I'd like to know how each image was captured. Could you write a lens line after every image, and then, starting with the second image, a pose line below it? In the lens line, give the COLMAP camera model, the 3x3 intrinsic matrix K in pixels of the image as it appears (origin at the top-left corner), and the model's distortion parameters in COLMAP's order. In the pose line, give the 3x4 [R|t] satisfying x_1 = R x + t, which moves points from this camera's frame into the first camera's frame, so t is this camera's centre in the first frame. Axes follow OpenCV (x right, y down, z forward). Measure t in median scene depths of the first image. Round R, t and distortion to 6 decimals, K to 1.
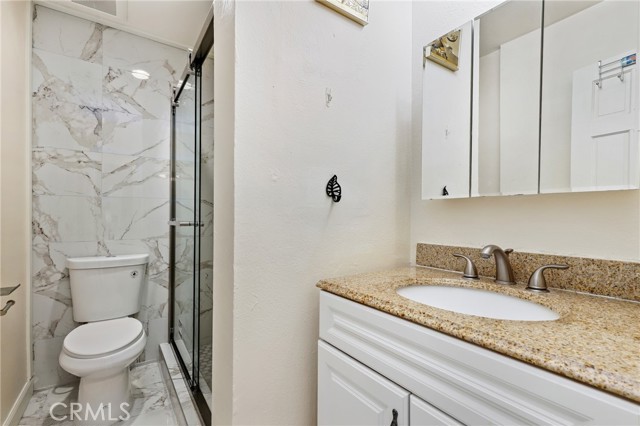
lens RADIAL K [[293.1, 0, 322.4], [0, 293.1, 213.4], [0, 0, 1]] dist [0.003911, 0.002935]
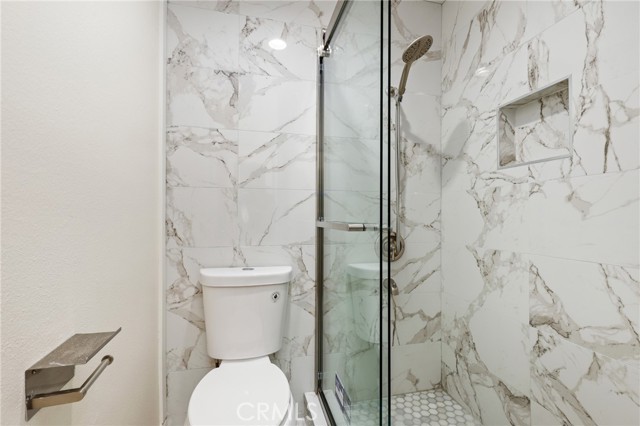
lens RADIAL K [[293.1, 0, 319.3], [0, 293.1, 212.2], [0, 0, 1]] dist [0.003911, 0.002935]
pose [[0.925091, 0.003627, -0.379728, -0.277329], [-0.001893, 0.999986, 0.004938, 0.001102], [0.379740, -0.003849, 0.925085, 0.391180]]
